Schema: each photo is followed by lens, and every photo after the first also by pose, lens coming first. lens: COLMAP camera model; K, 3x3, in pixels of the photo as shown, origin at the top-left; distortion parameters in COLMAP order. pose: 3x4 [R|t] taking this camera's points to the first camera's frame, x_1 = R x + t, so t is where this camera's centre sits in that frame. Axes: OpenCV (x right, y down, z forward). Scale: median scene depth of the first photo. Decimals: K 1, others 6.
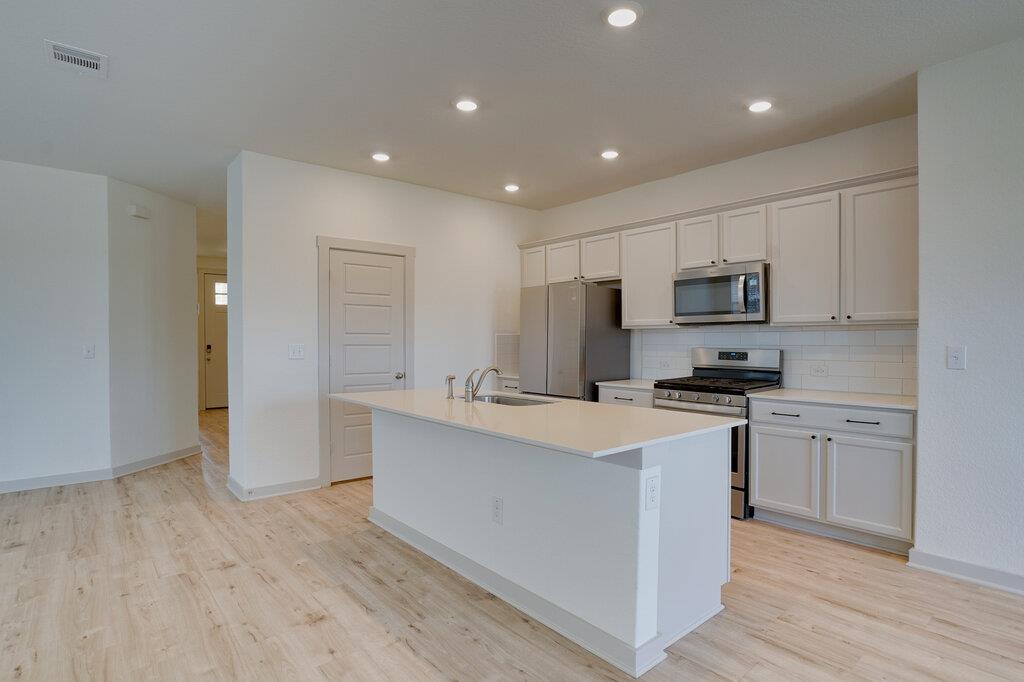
lens RADIAL K [[535.2, 0, 532.0], [0, 535.2, 345.8], [0, 0, 1]] dist [-0.061517, 0.024998]
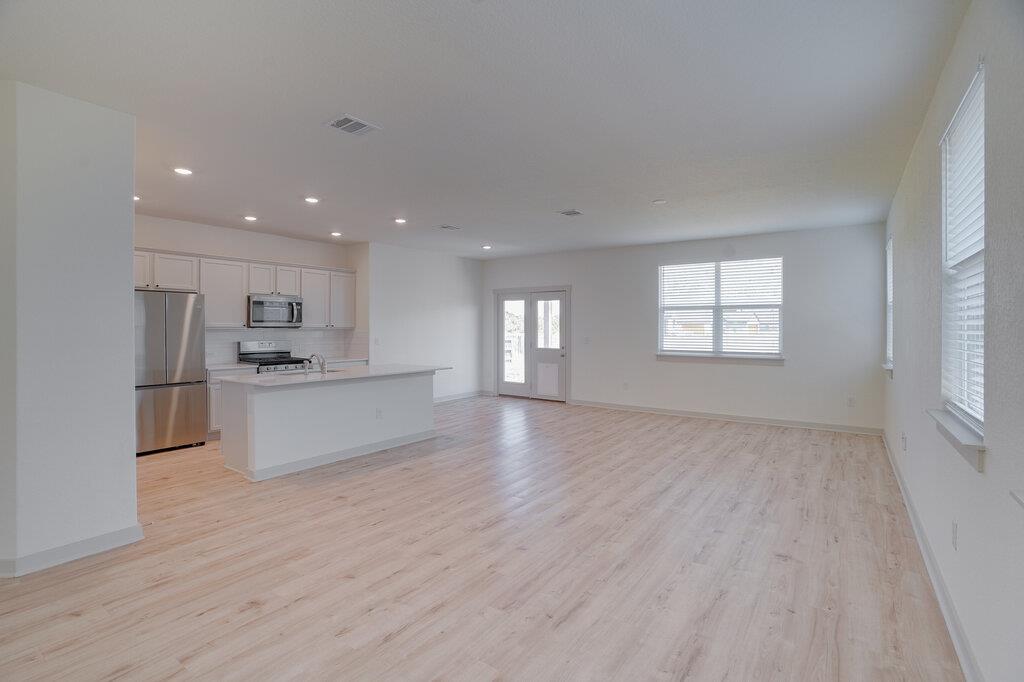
lens RADIAL K [[480.6, 0, 502.3], [0, 480.6, 341.2], [0, 0, 1]] dist [-0.065322, 0.016713]
pose [[-0.217545, -0.026107, 0.975701, -1.466649], [0.011383, 0.999506, 0.029282, -0.035391], [-0.975984, 0.017476, -0.217141, 0.628834]]
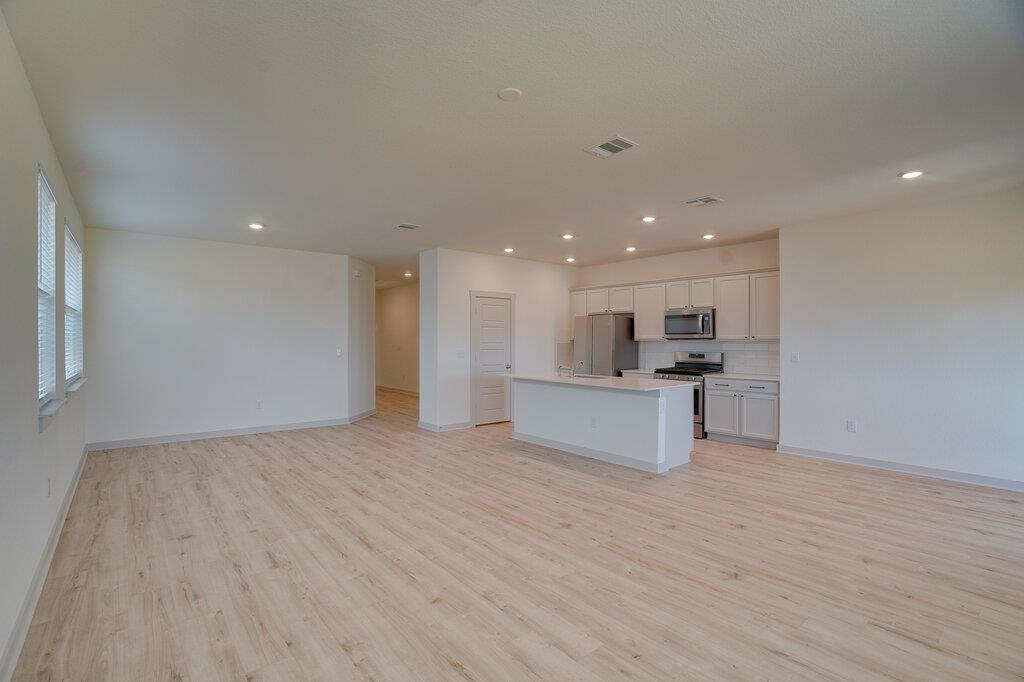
lens RADIAL K [[480.6, 0, 502.3], [0, 480.6, 341.2], [0, 0, 1]] dist [-0.065322, 0.016713]
pose [[0.999147, 0.001503, -0.041280, -0.258088], [-0.001908, 0.999950, -0.009782, -0.016473], [0.041263, 0.009852, 0.999100, -0.764910]]
